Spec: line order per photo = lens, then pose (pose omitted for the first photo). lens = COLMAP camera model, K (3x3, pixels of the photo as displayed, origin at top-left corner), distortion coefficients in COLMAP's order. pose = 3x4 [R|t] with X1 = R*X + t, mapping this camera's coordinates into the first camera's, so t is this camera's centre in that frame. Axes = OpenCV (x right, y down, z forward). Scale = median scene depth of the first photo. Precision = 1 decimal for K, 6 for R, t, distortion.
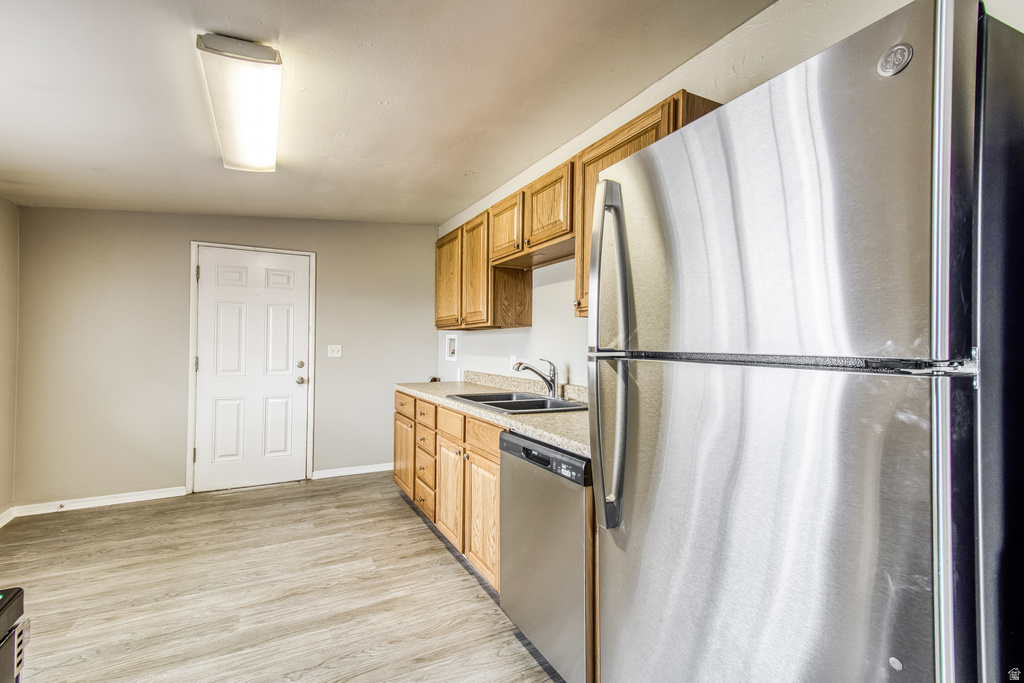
lens RADIAL K [[481.1, 0, 520.8], [0, 481.1, 341.5], [0, 0, 1]] dist [0.010972, -0.005218]
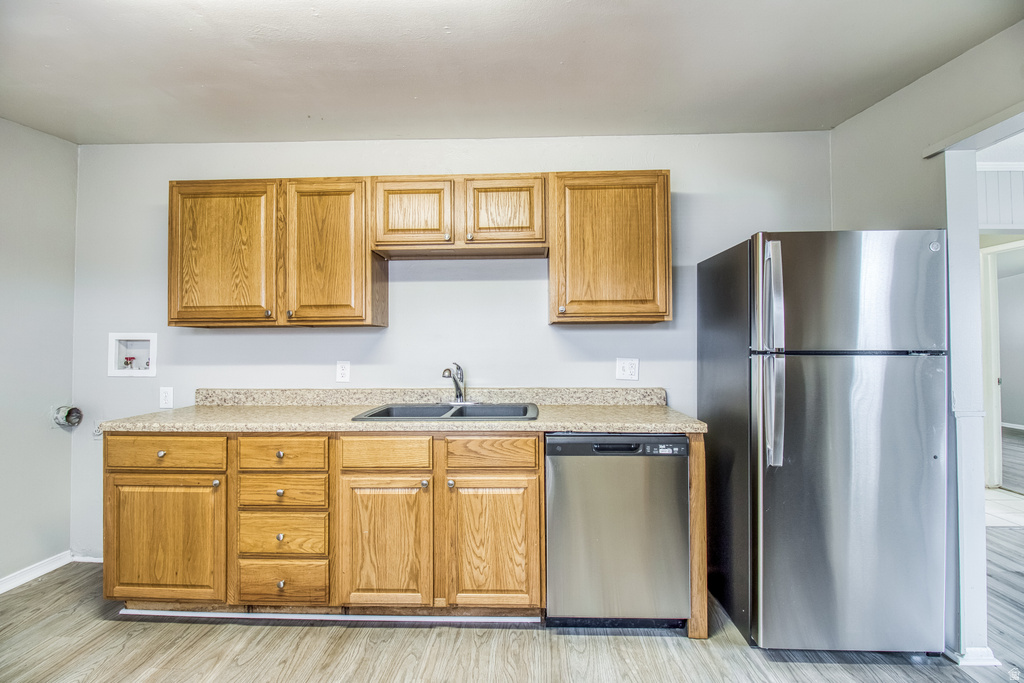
lens RADIAL K [[481.1, 0, 520.4], [0, 481.1, 340.8], [0, 0, 1]] dist [0.010972, -0.005218]
pose [[0.489578, 0.000044, 0.871959, -0.803929], [0.002873, 0.999994, -0.001664, -0.005619], [-0.871955, 0.003319, 0.489575, 0.497311]]
